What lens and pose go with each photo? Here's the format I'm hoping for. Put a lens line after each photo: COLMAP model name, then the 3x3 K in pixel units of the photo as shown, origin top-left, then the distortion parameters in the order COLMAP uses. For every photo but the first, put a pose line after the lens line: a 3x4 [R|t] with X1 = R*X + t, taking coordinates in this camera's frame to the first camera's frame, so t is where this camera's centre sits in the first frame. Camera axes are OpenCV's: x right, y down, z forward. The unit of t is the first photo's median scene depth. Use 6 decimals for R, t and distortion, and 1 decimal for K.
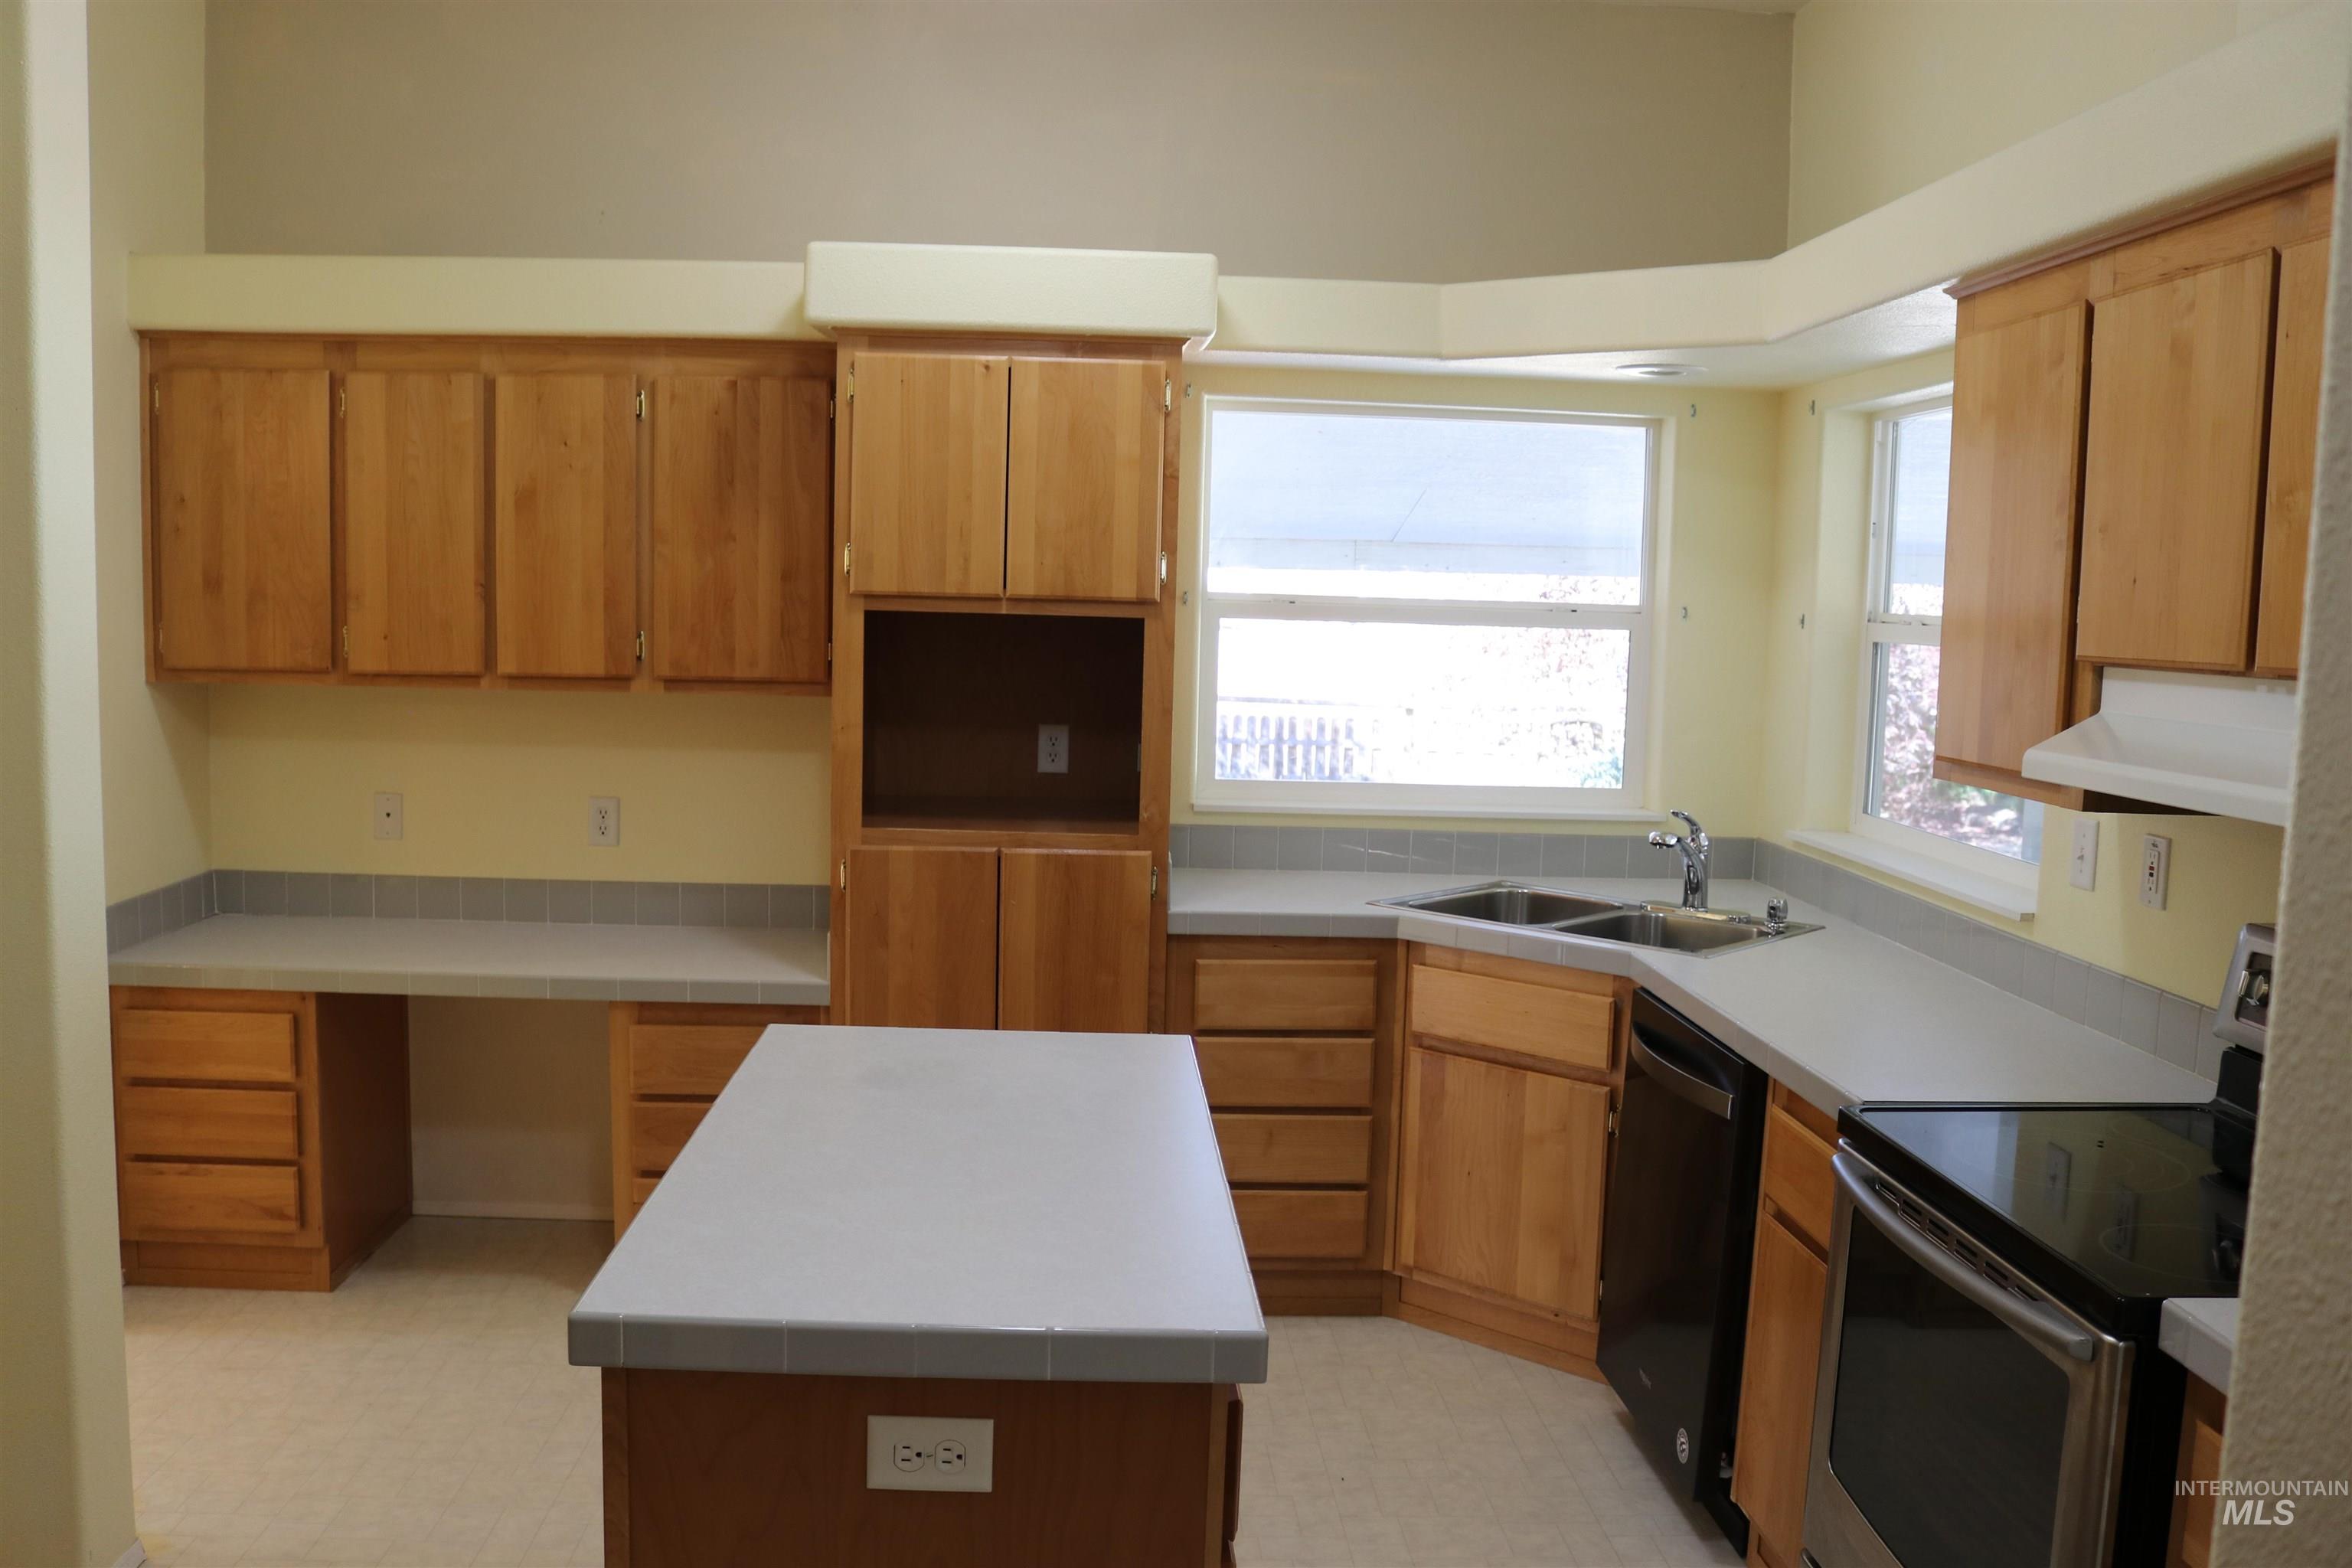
lens RADIAL K [[1933.2, 0, 1184.2], [0, 1933.2, 791.6], [0, 0, 1]] dist [-0.147264, 0.123160]
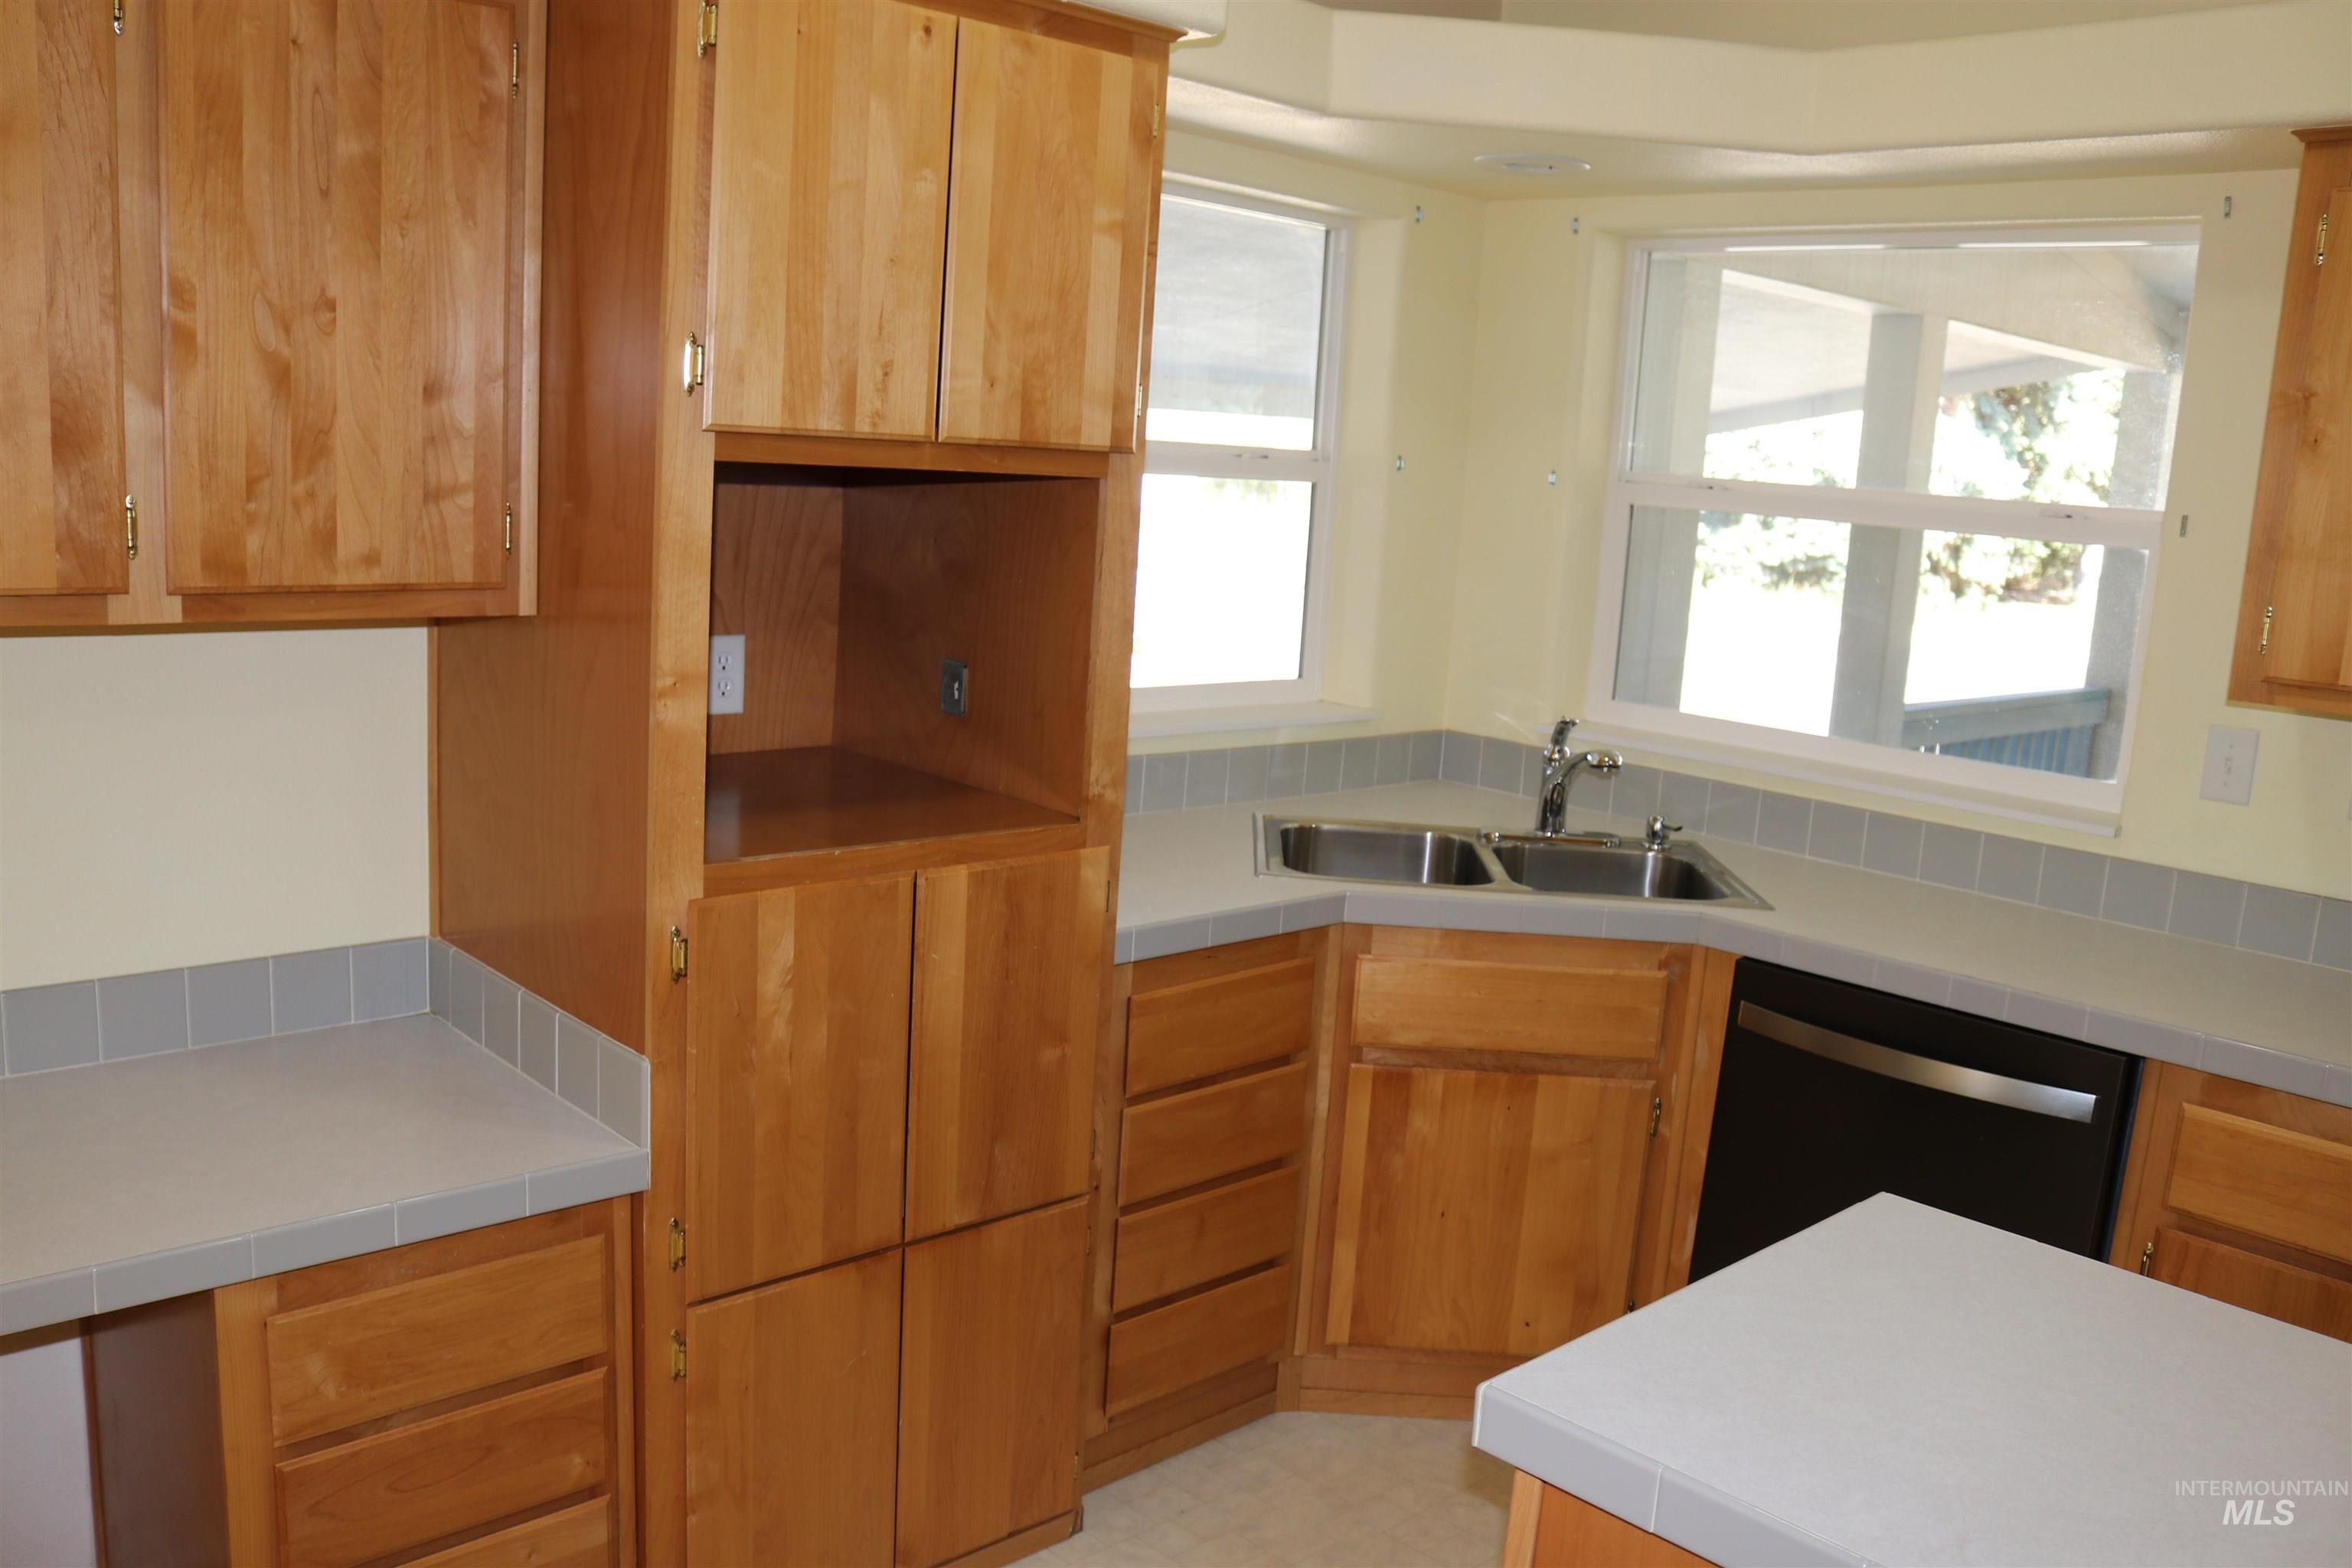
lens RADIAL K [[1933.2, 0, 1173.0], [0, 1933.2, 799.6], [0, 0, 1]] dist [-0.147264, 0.123160]
pose [[0.760069, -0.099861, 0.642124, -0.416741], [0.028761, 0.992323, 0.120279, -0.061765], [-0.649206, -0.072952, 0.757106, 0.511846]]
